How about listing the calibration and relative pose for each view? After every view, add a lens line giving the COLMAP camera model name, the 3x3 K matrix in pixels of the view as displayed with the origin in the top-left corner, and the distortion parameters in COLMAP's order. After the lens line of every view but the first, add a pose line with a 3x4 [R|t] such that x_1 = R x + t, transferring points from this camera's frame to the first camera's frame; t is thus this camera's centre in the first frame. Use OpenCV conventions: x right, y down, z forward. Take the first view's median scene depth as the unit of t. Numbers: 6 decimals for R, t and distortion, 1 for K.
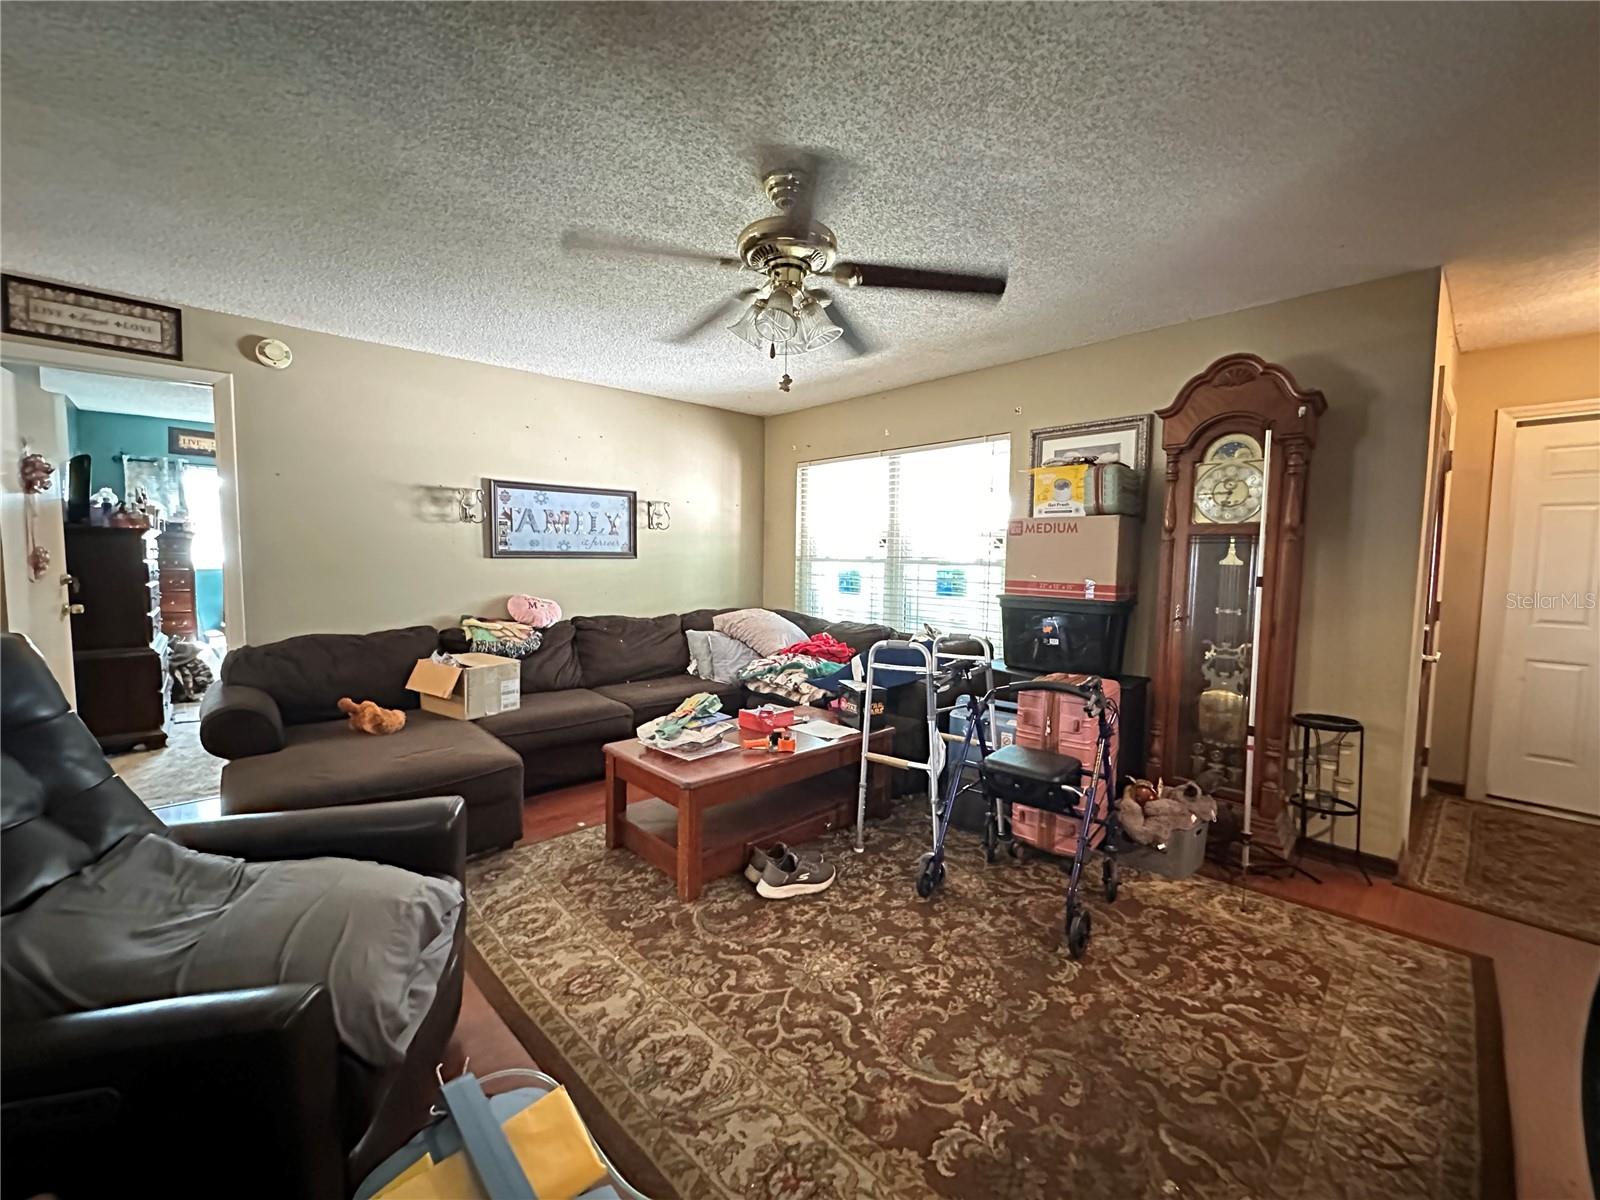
lens RADIAL K [[639.2, 0, 798.7], [0, 639.2, 596.6], [0, 0, 1]] dist [-0.005424, 0.000190]
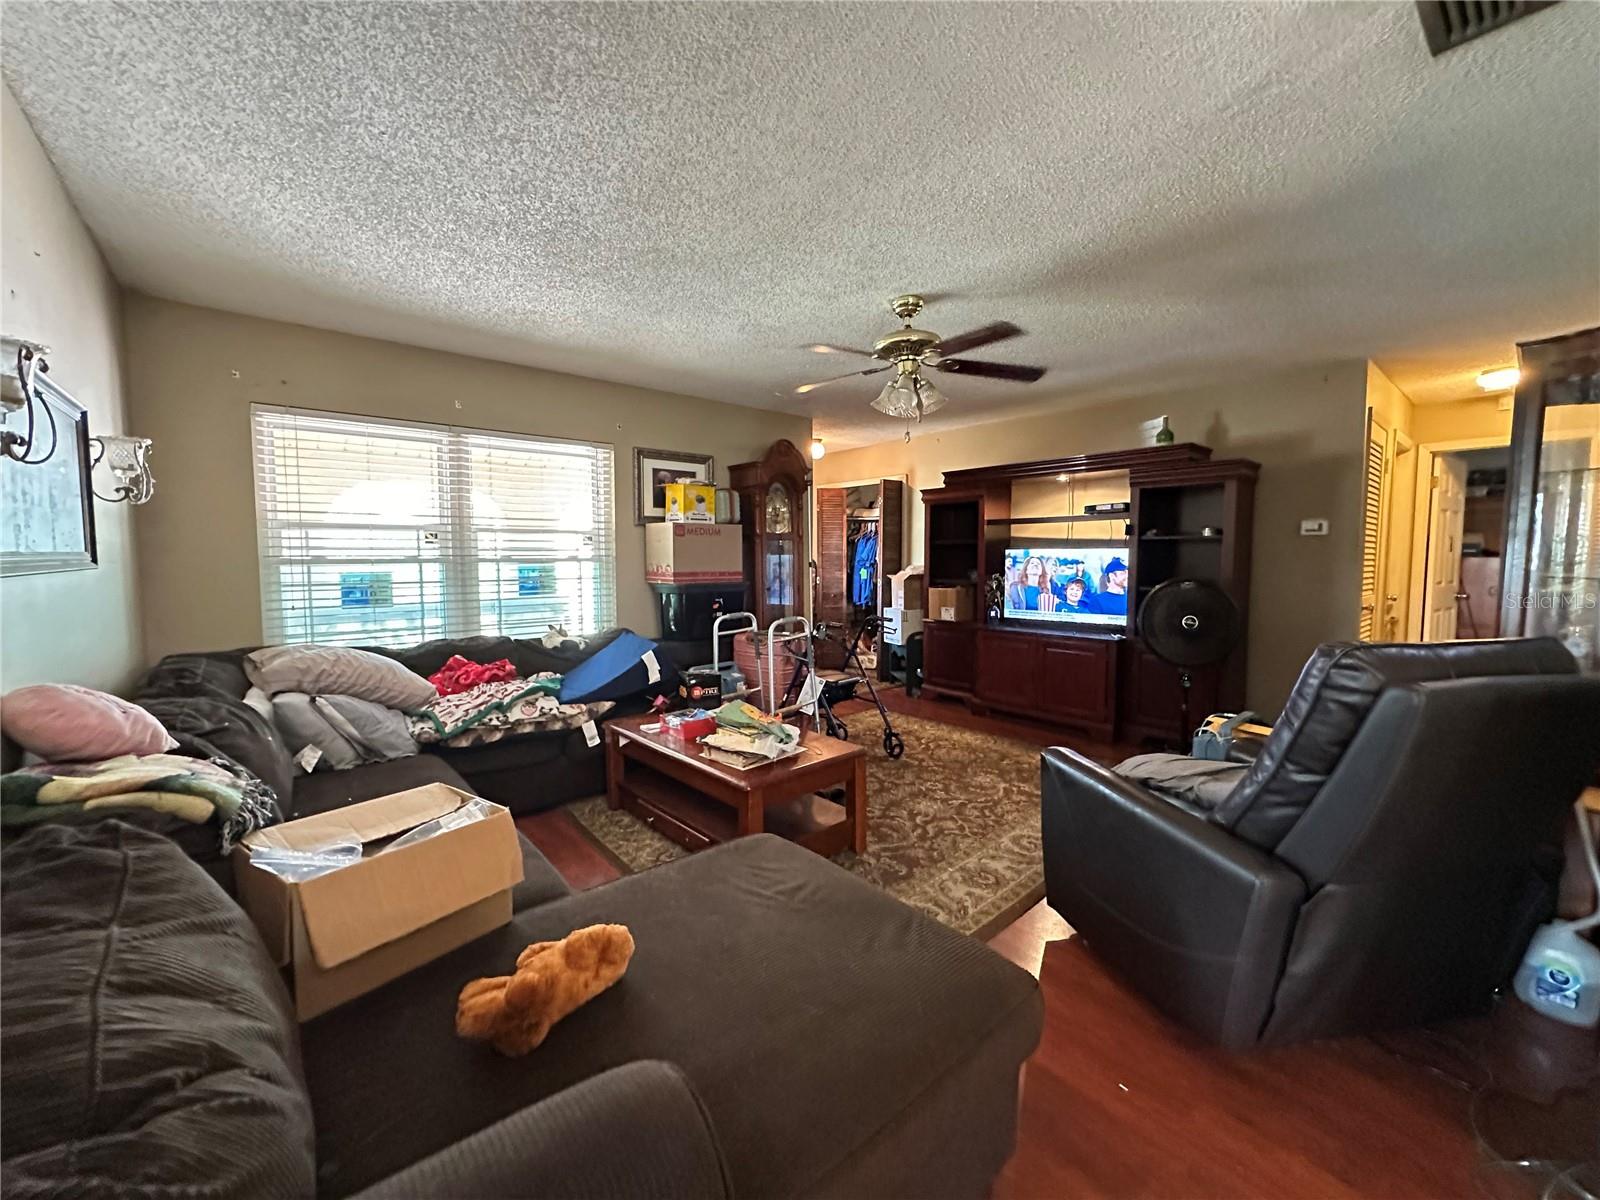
lens RADIAL K [[639.2, 0, 798.7], [0, 639.2, 596.6], [0, 0, 1]] dist [-0.005424, 0.000190]
pose [[0.043245, -0.078939, 0.995941, -1.277529], [0.067164, 0.994848, 0.075936, -0.080727], [-0.996804, 0.063607, 0.048324, 1.006499]]
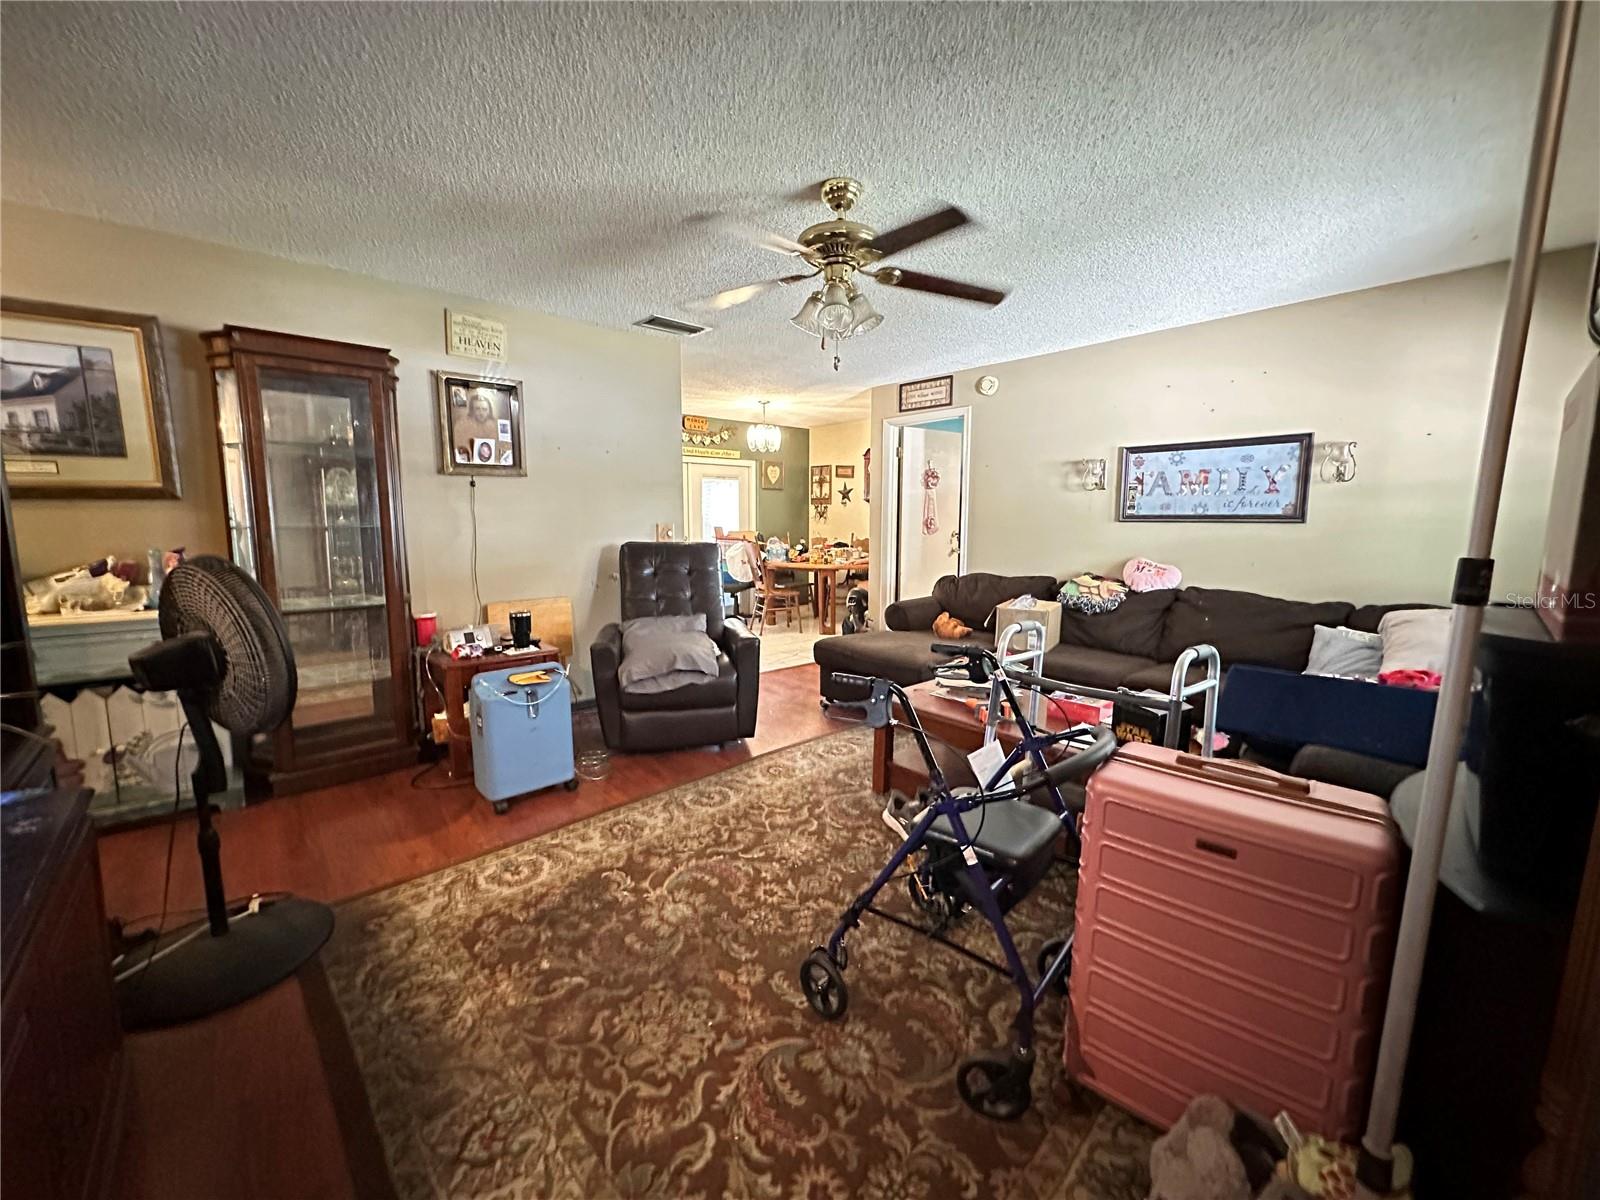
lens RADIAL K [[639.2, 0, 798.7], [0, 639.2, 596.6], [0, 0, 1]] dist [-0.005424, 0.000190]
pose [[-0.015797, 0.108530, -0.993968, 1.005250], [-0.071467, 0.991427, 0.109389, -0.025340], [0.997318, 0.072764, -0.007905, 0.811621]]
